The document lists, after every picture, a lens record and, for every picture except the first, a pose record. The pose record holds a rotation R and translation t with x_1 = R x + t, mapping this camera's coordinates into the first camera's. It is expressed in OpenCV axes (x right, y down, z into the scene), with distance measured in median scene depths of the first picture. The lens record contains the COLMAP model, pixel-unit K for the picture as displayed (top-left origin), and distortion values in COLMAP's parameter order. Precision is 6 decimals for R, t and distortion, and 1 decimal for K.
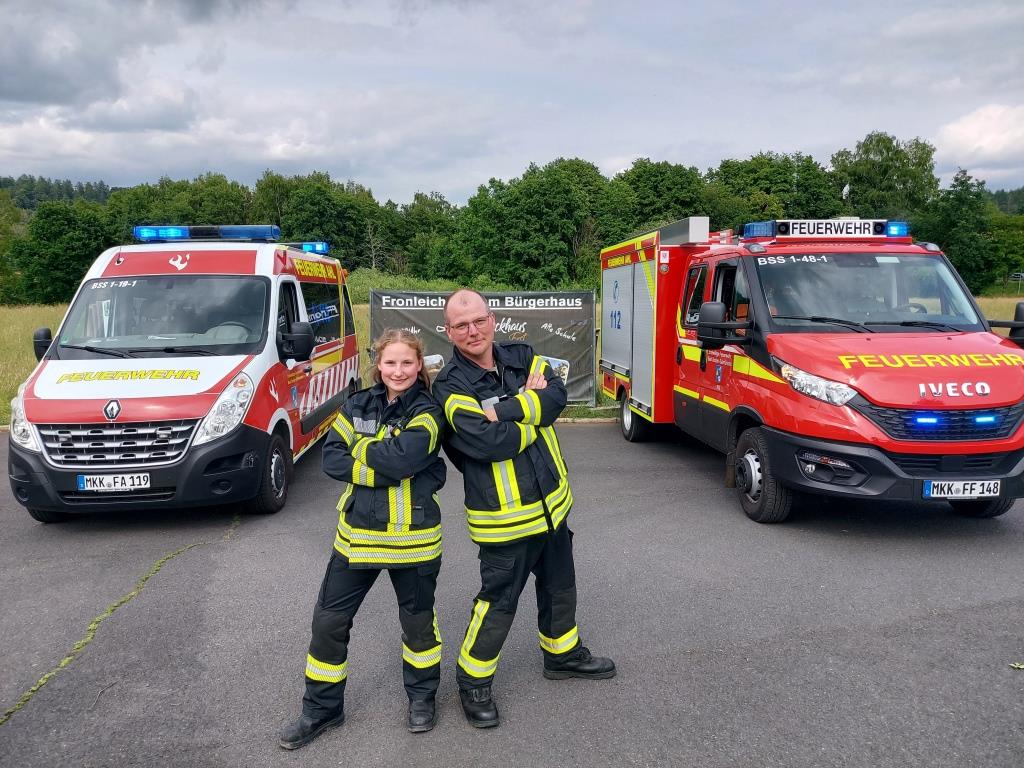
lens RADIAL K [[765.3, 0, 512.0], [0, 765.3, 384.0], [0, 0, 1]] dist [0.023205, -0.009672]
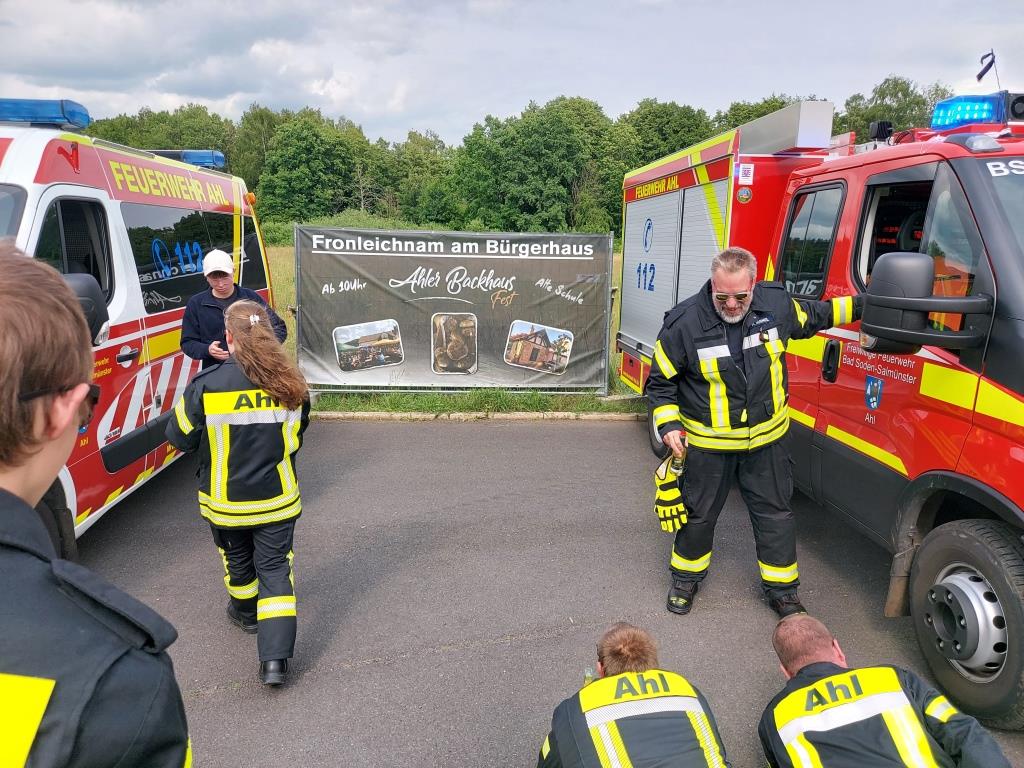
lens RADIAL K [[740.3, 0, 512.0], [0, 740.3, 384.0], [0, 0, 1]] dist [0.027267, -0.000784]
pose [[0.999753, 0.020829, 0.007701, 0.017154], [-0.021334, 0.997129, 0.072651, -0.042126], [-0.006166, -0.072797, 0.997328, 0.413966]]
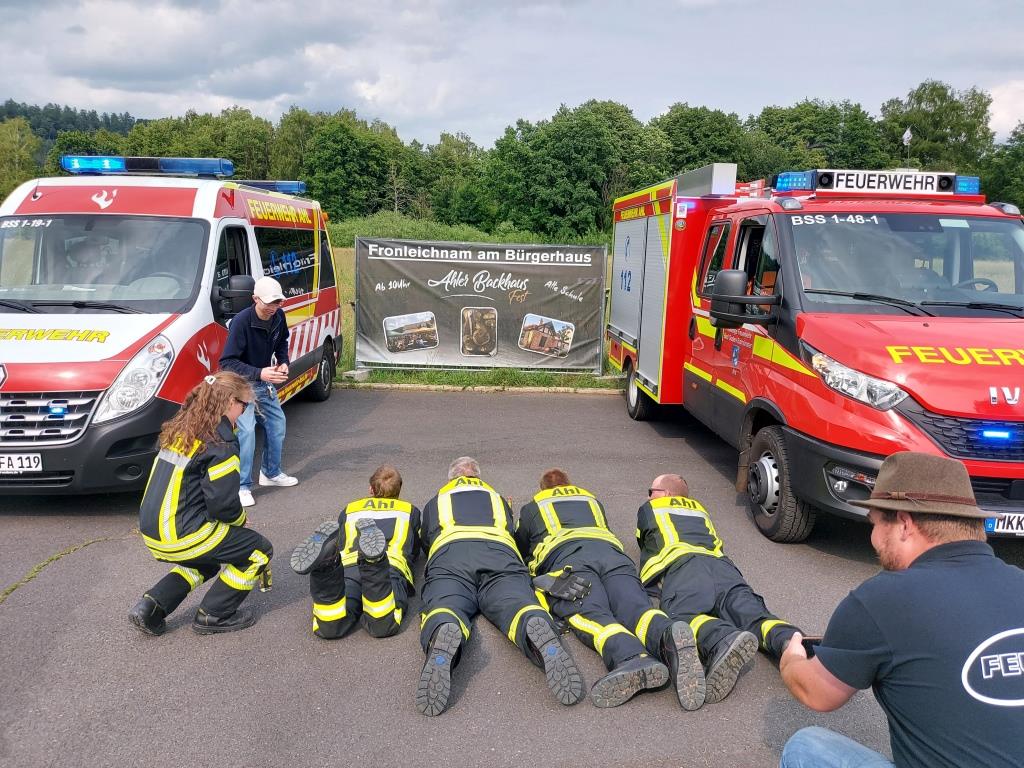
lens RADIAL K [[765.3, 0, 512.0], [0, 765.3, 384.0], [0, 0, 1]] dist [0.023205, -0.009672]
pose [[0.998733, 0.038347, -0.032586, 0.046195], [-0.036049, 0.997006, 0.068410, -0.025470], [0.035112, -0.067149, 0.997125, 0.132996]]
